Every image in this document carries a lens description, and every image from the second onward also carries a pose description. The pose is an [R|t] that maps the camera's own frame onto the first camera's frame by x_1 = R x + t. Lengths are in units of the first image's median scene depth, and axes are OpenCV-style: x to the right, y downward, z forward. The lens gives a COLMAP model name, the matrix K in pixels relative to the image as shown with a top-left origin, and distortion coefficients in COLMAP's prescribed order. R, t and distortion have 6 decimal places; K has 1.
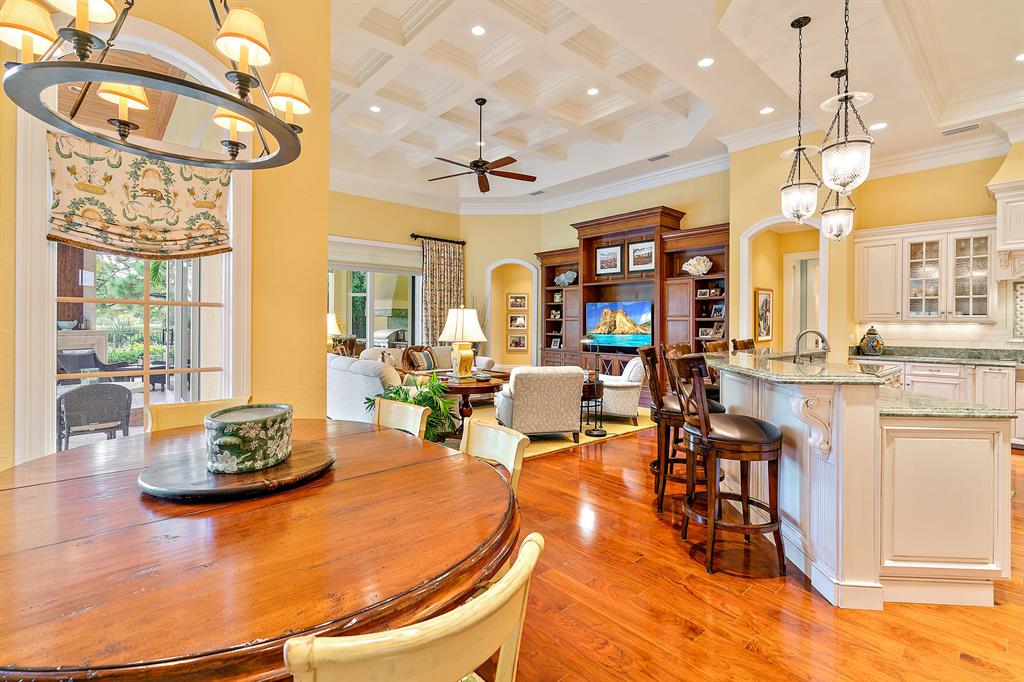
lens RADIAL K [[463.8, 0, 512.0], [0, 463.8, 341.0], [0, 0, 1]] dist [-0.000302, 0.000465]
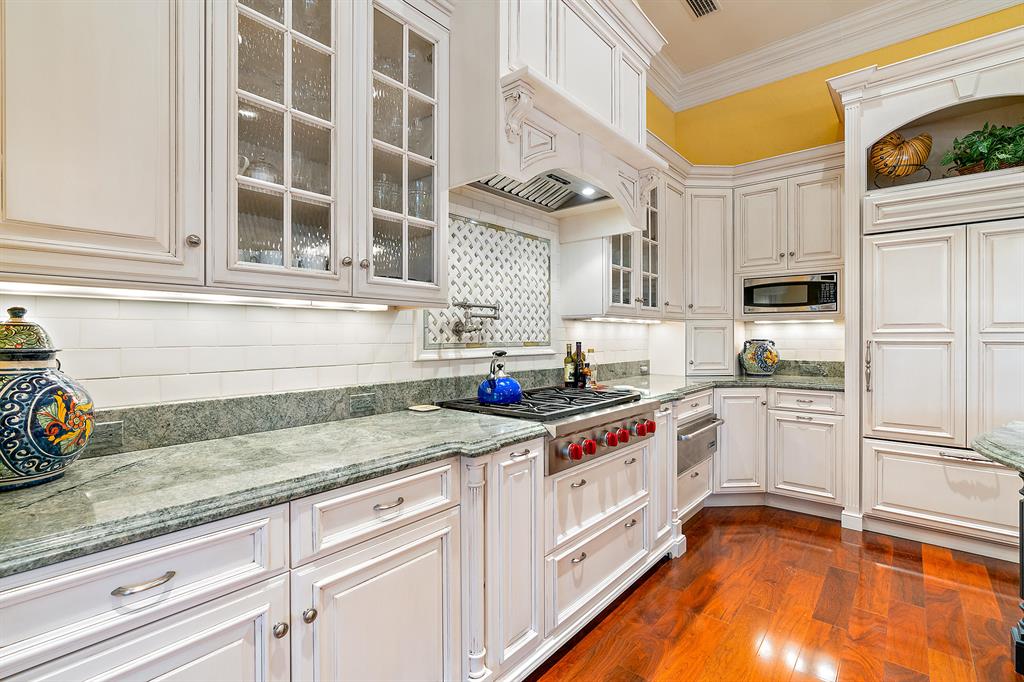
lens RADIAL K [[458.8, 0, 516.0], [0, 458.8, 332.9], [0, 0, 1]] dist [-0.001371, 0.000055]
pose [[-0.124033, -0.003226, 0.992273, 0.595474], [0.034948, 0.999360, 0.007617, -0.018427], [-0.991662, 0.035623, -0.123841, 0.844407]]
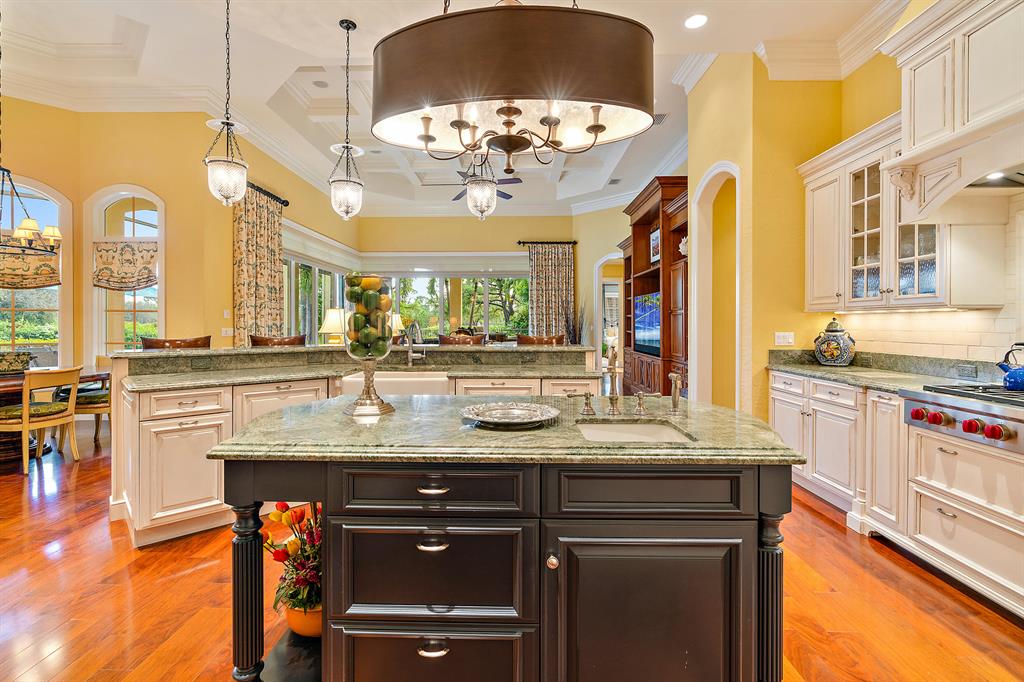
lens RADIAL K [[470.6, 0, 508.3], [0, 470.6, 326.5], [0, 0, 1]] dist [-0.002986, 0.000011]
pose [[0.730709, -0.001408, -0.682688, 0.885933], [-0.020695, 0.999493, -0.024211, 0.002466], [0.682376, 0.031819, 0.730309, 0.269166]]
